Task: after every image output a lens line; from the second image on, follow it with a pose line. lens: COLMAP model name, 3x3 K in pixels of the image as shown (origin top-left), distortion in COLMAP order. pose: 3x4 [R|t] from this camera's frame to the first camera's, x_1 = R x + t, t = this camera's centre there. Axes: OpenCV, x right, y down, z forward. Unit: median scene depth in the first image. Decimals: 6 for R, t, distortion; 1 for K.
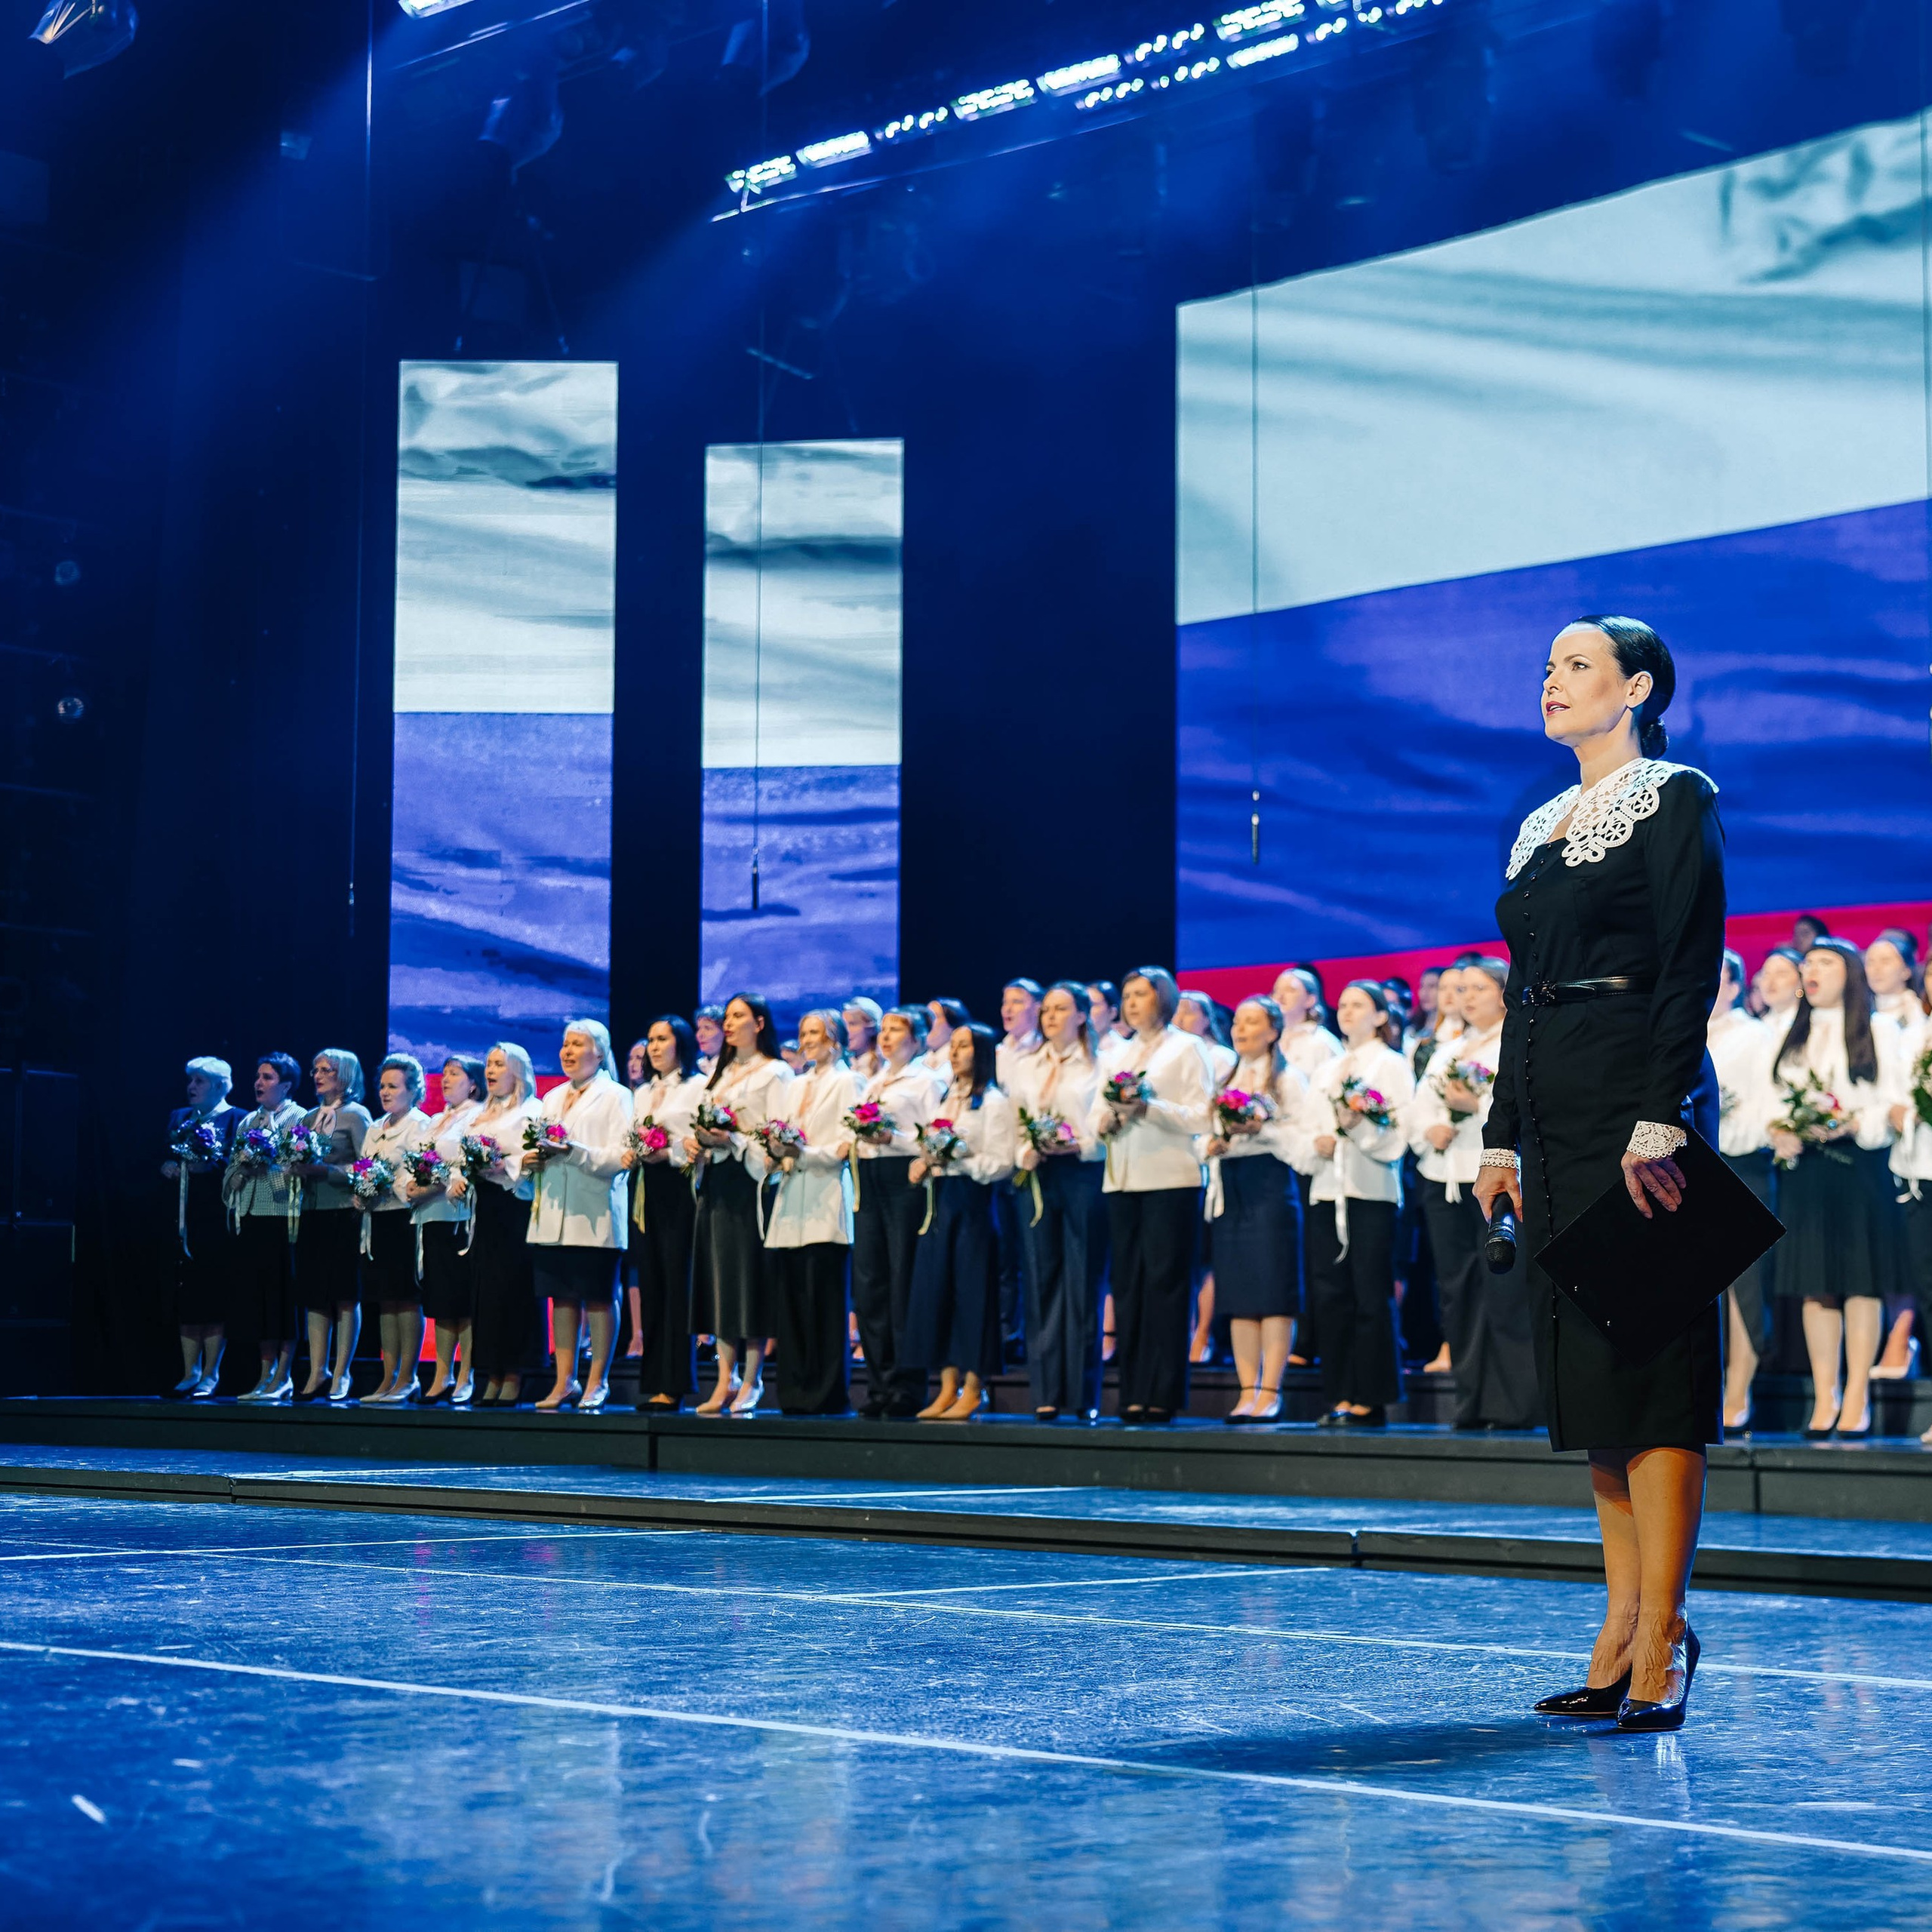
lens RADIAL K [[3669.8, 0, 975.8], [0, 3669.8, 970.3], [0, 0, 1]] dist [0.077108, 0.000000]
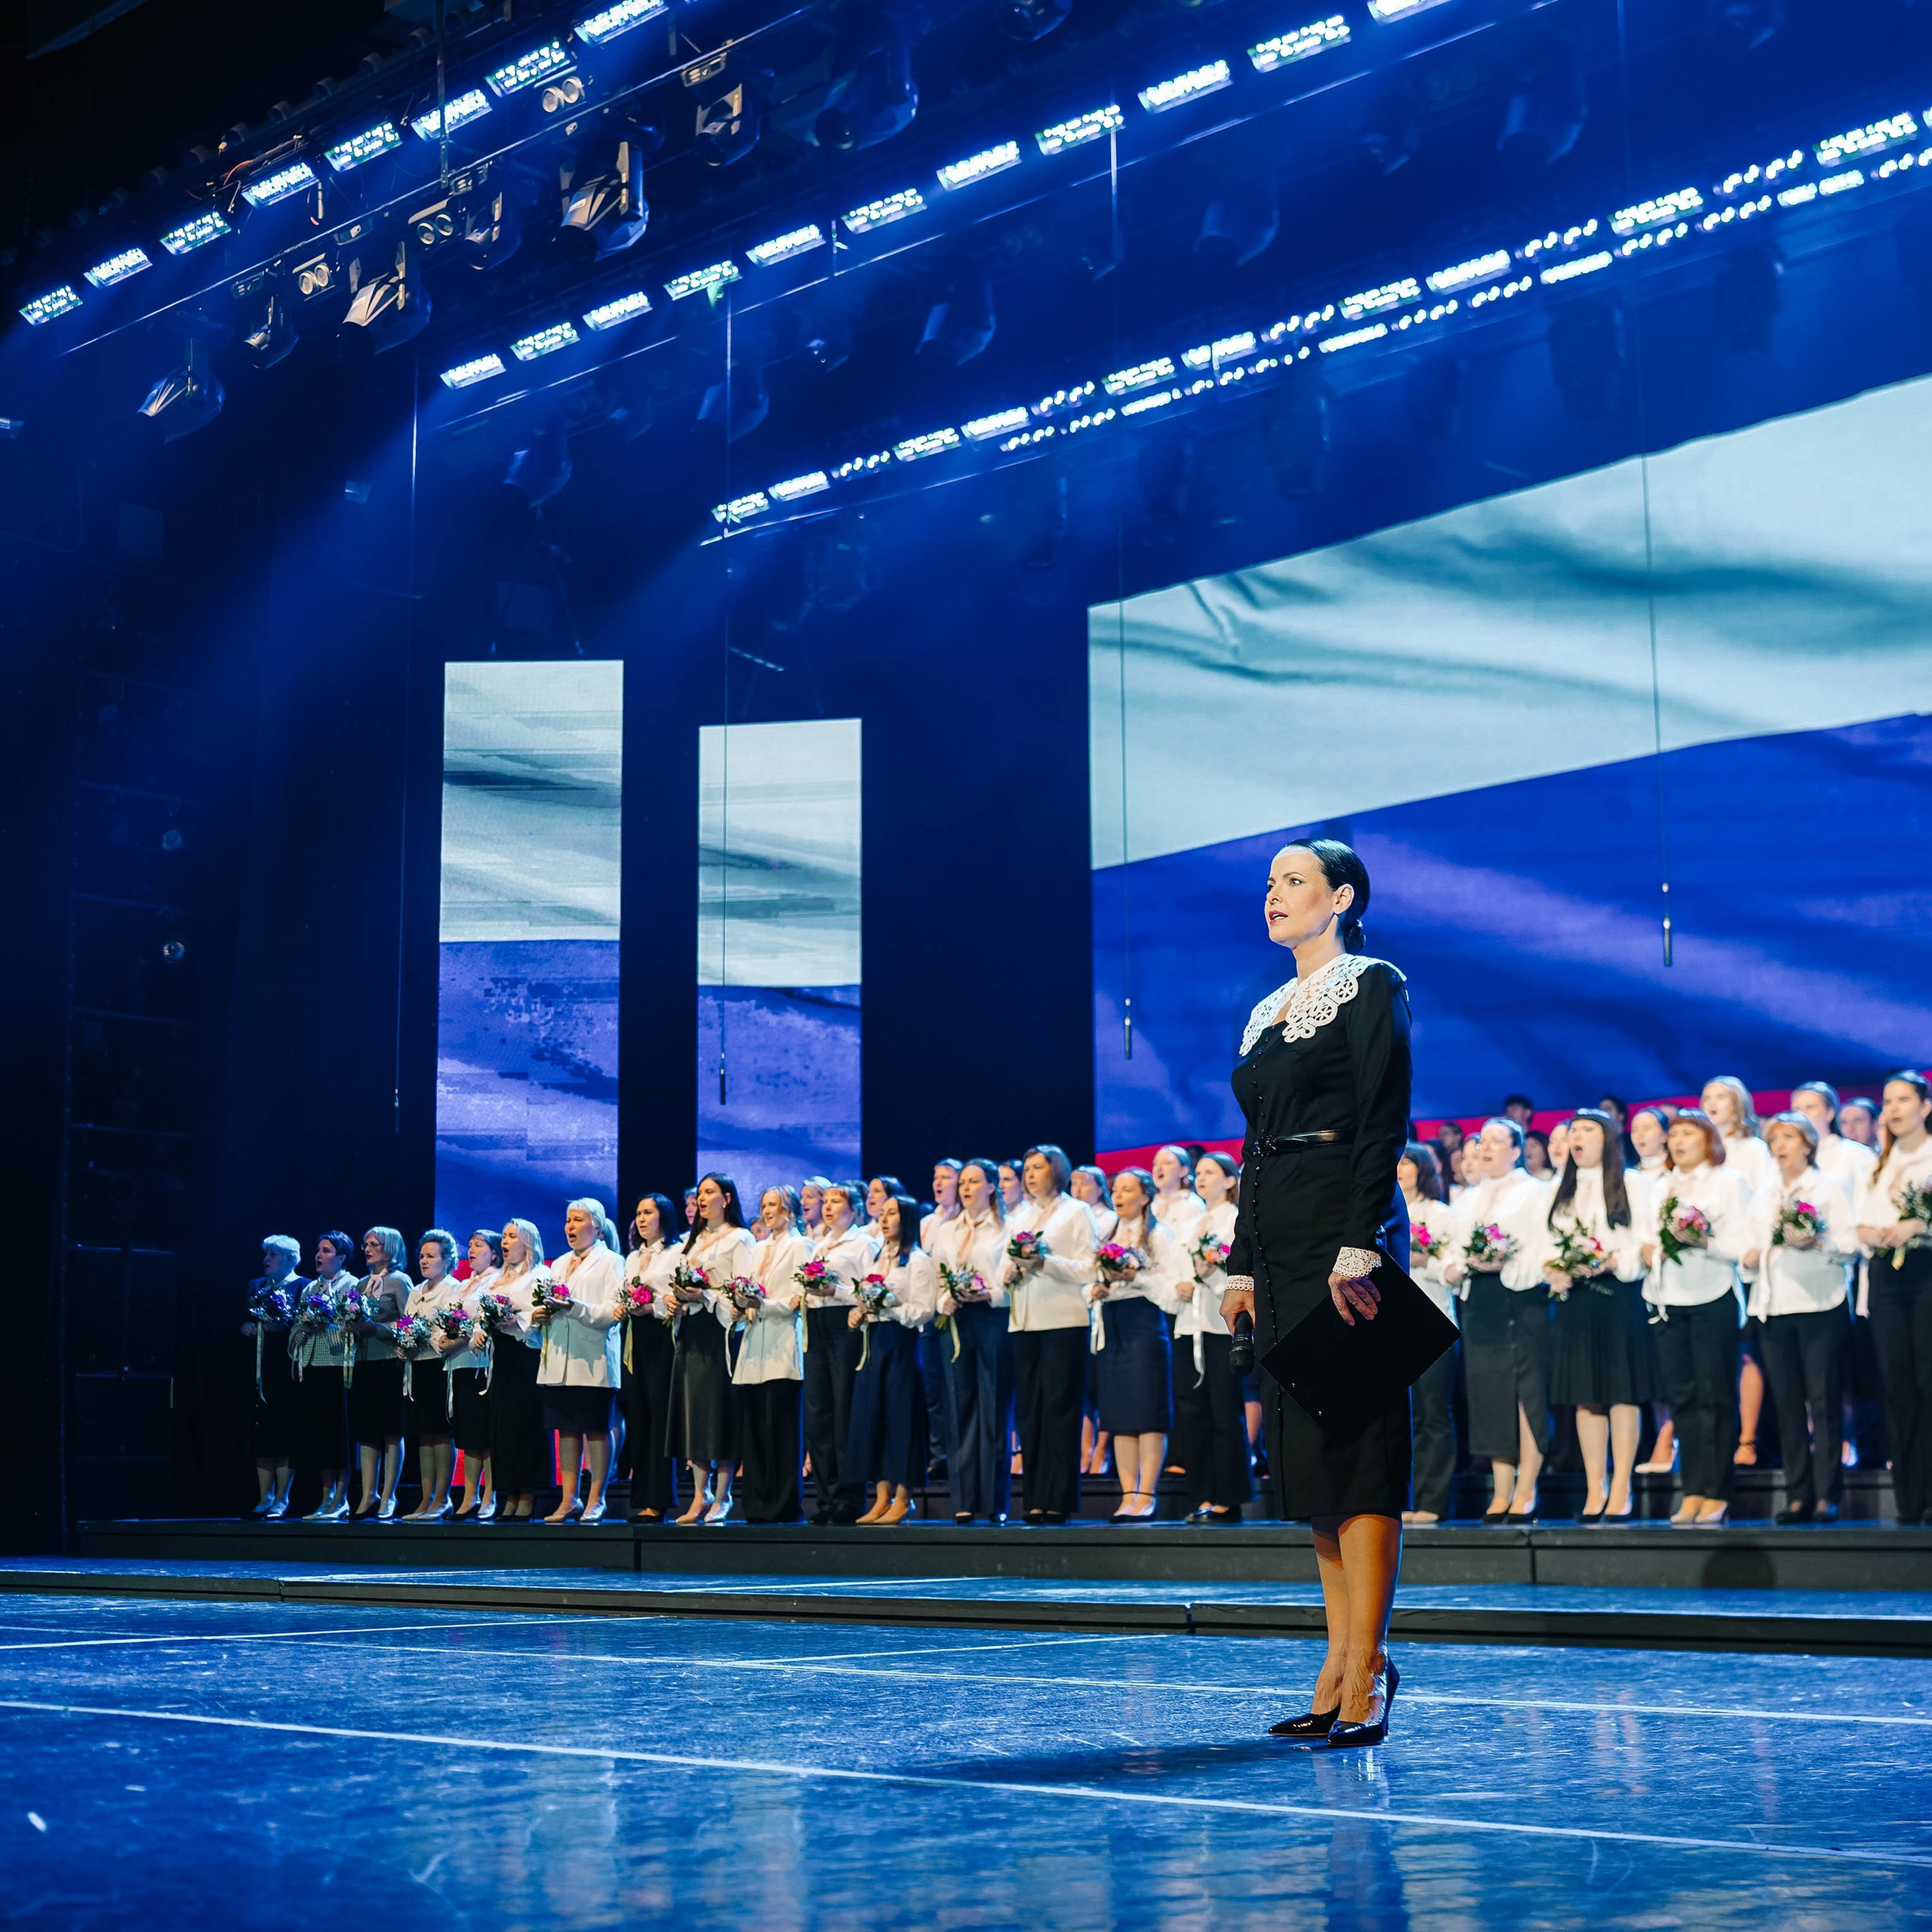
lens RADIAL K [[3047.4, 0, 968.8], [0, 3047.4, 963.4], [0, 0, 1]] dist [-0.018655, 0.000000]
pose [[0.999813, -0.017532, 0.008151, 0.014186], [0.018014, 0.997825, -0.063407, 0.002431], [-0.007021, 0.063542, 0.997954, -0.006267]]
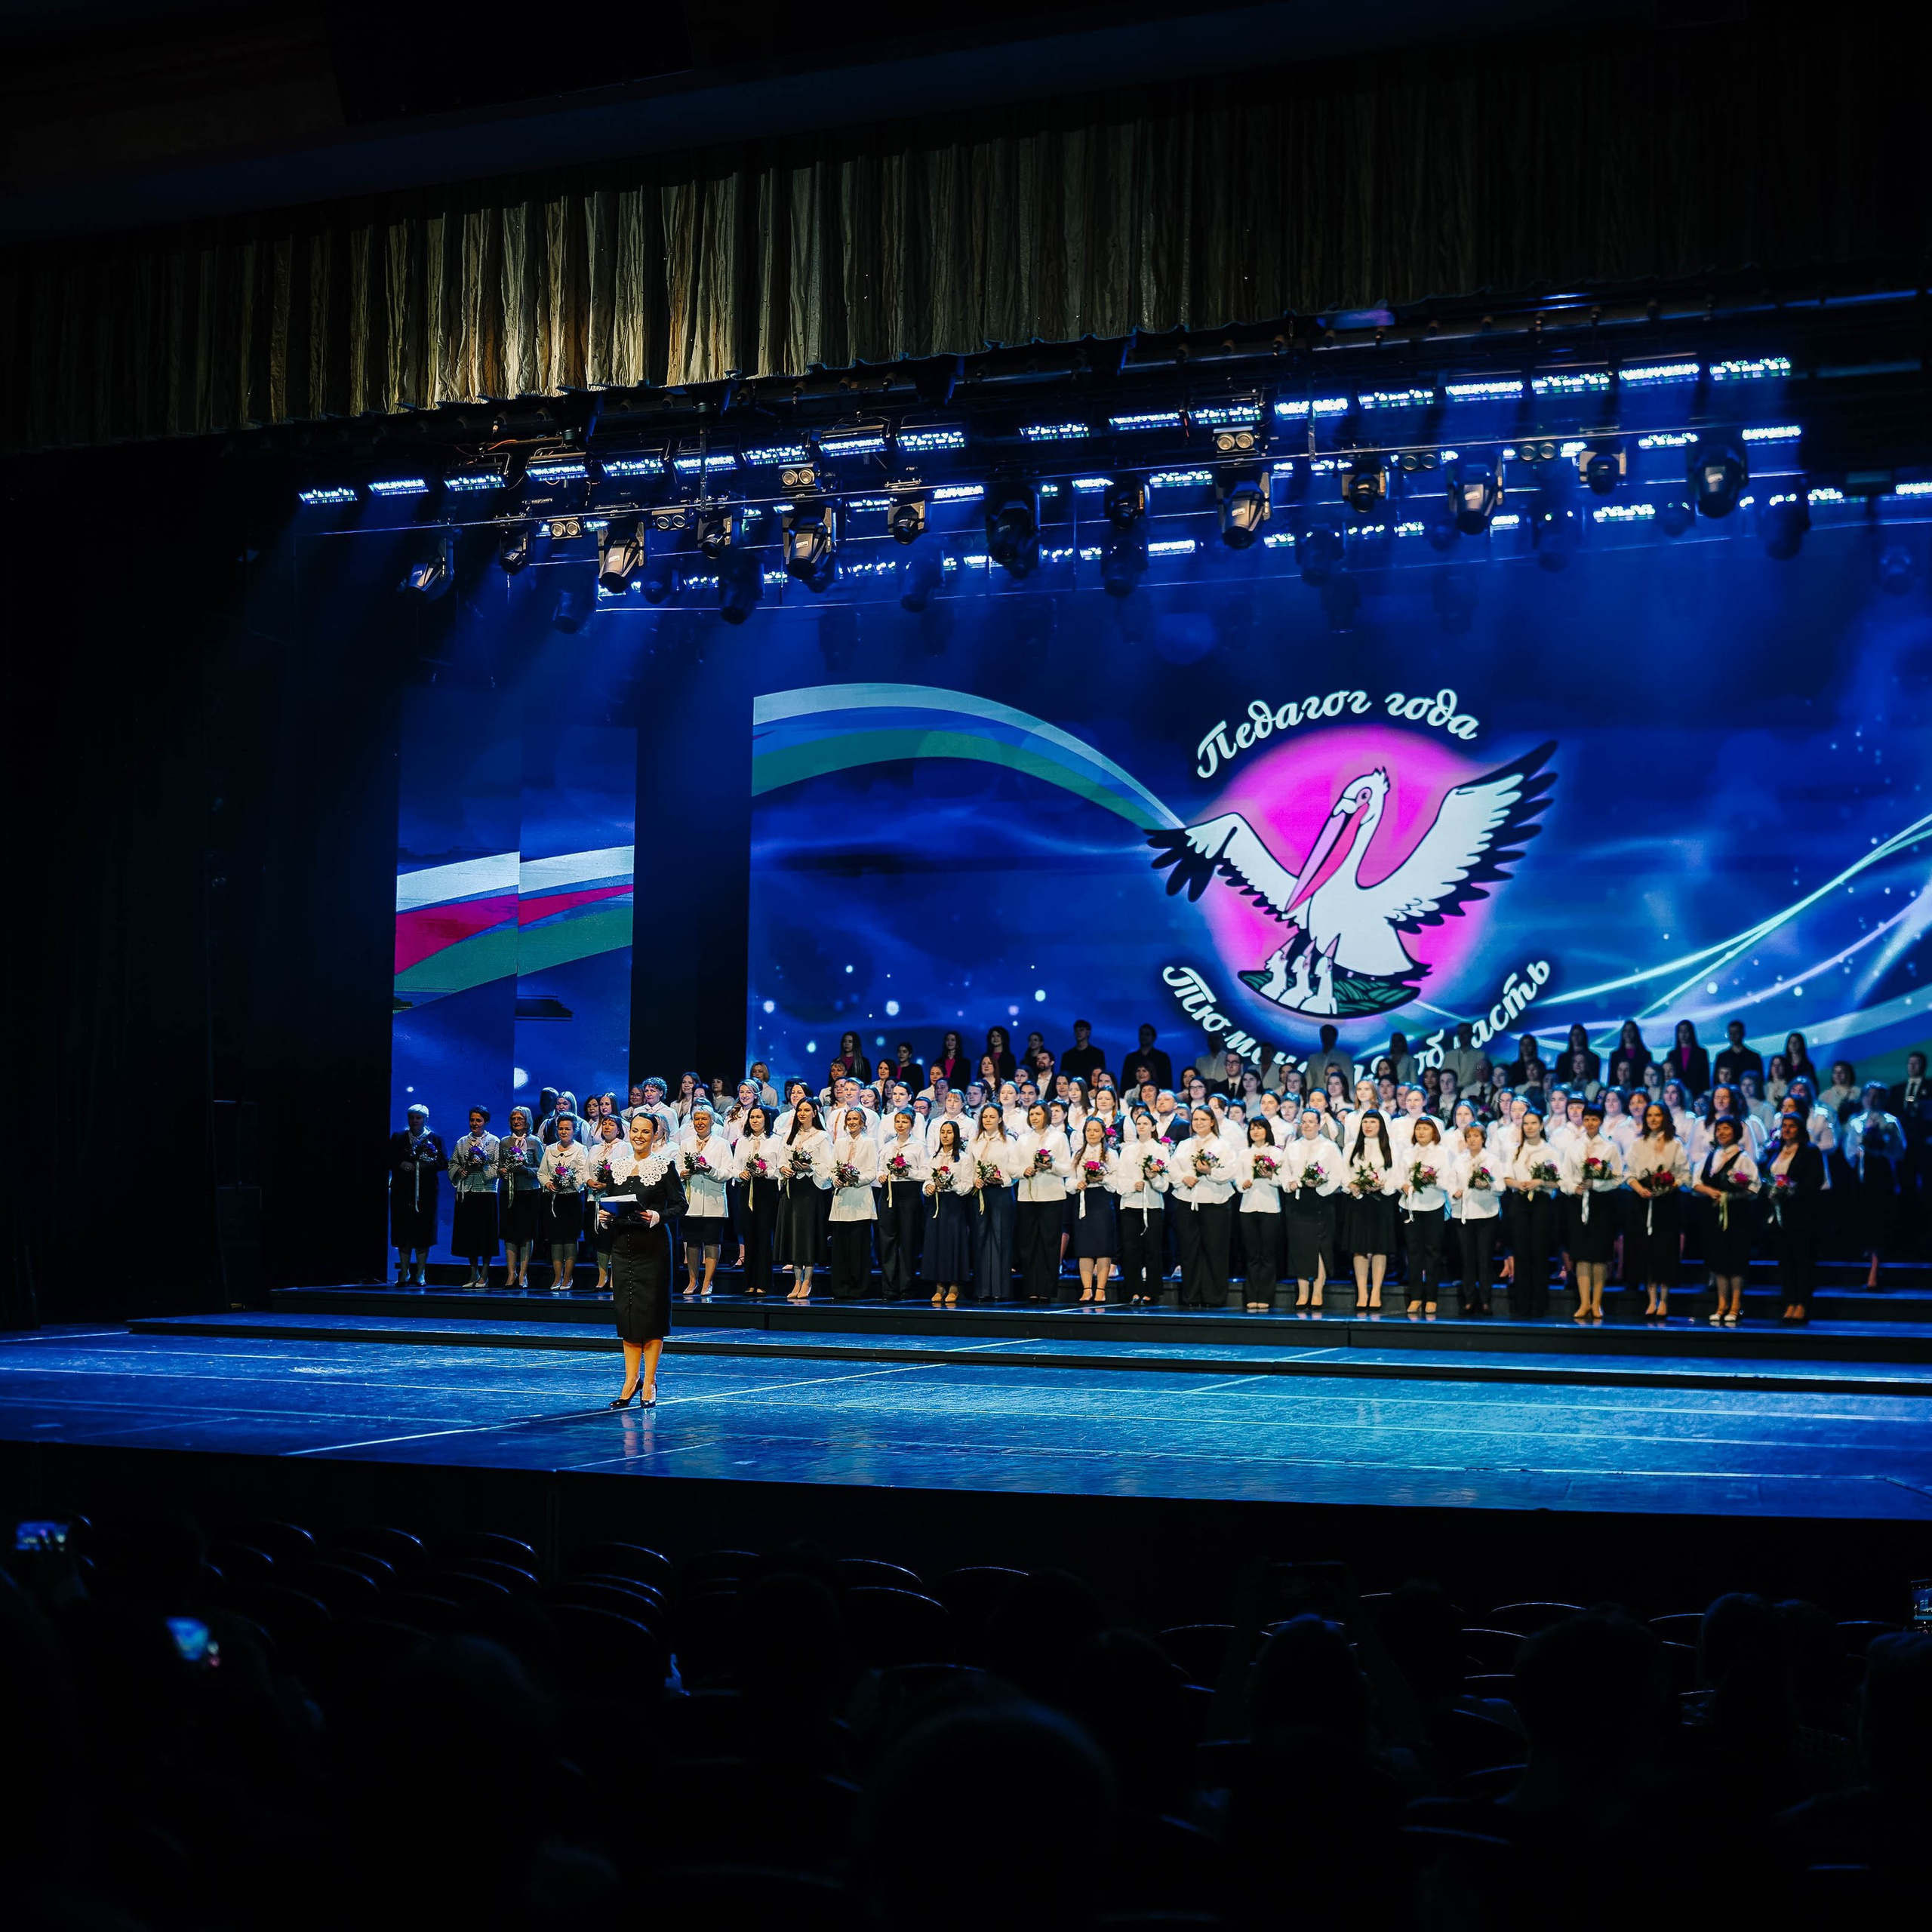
lens RADIAL K [[3047.4, 0, 988.8], [0, 3047.4, 1075.7], [0, 0, 1]] dist [-0.018655, 0.000000]
pose [[0.939871, 0.026931, 0.340466, -0.561917], [-0.045008, 0.997959, 0.045308, -0.090256], [-0.338550, -0.057908, 0.939165, -0.667132]]
